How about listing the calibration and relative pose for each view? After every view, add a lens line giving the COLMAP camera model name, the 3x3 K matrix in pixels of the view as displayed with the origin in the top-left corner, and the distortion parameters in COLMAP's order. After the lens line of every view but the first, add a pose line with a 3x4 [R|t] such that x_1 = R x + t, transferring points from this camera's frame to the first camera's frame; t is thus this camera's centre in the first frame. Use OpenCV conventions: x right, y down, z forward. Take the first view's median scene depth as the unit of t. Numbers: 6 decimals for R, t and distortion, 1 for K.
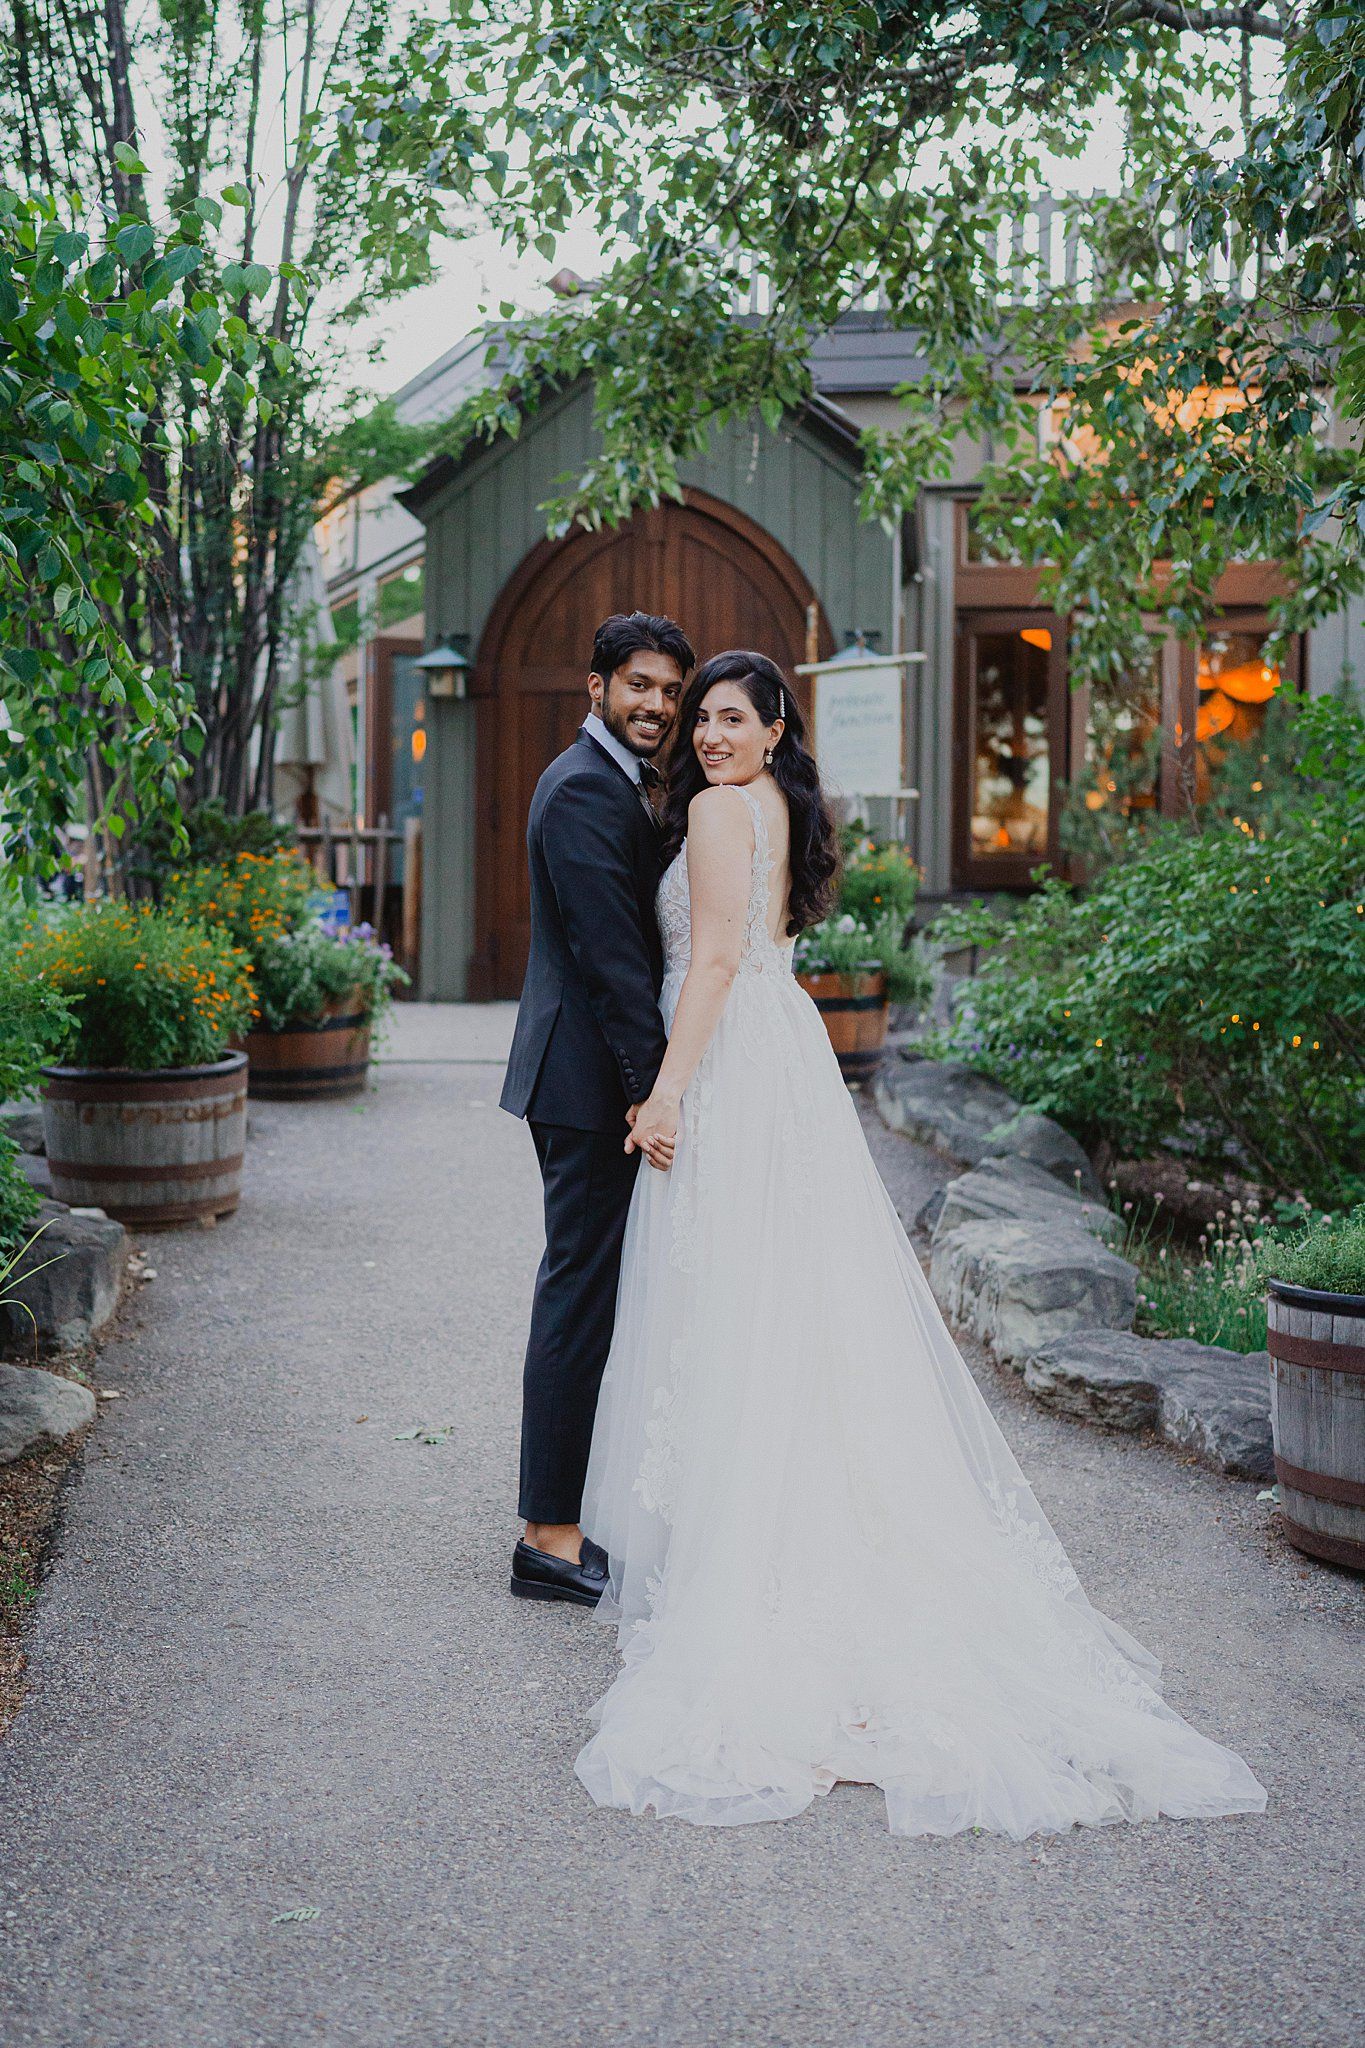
lens RADIAL K [[2130.3, 0, 682.5], [0, 2130.3, 1024.0], [0, 0, 1]] dist [-0.013600, 0.121546]
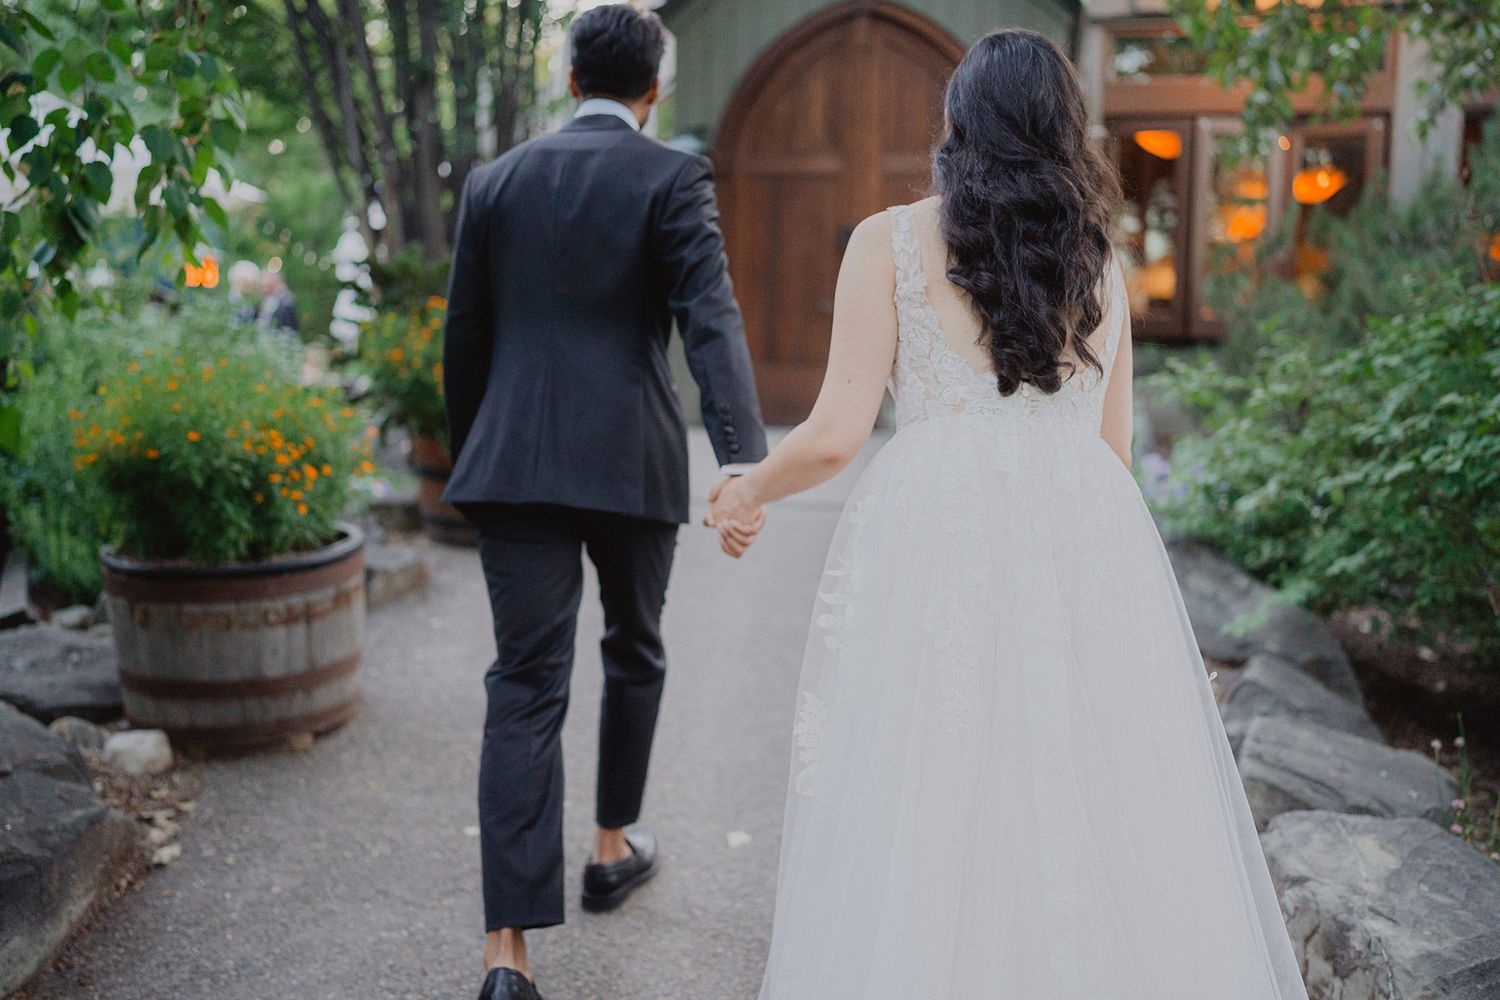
lens RADIAL K [[1471.1, 0, 750.0], [0, 1471.1, 500.0], [0, 0, 1]] dist [0.071847, -0.364990]
pose [[0.996793, 0.016132, -0.078379, -0.007221], [-0.012506, 0.998838, 0.046542, -0.030188], [0.079039, -0.045412, 0.995837, 0.456063]]
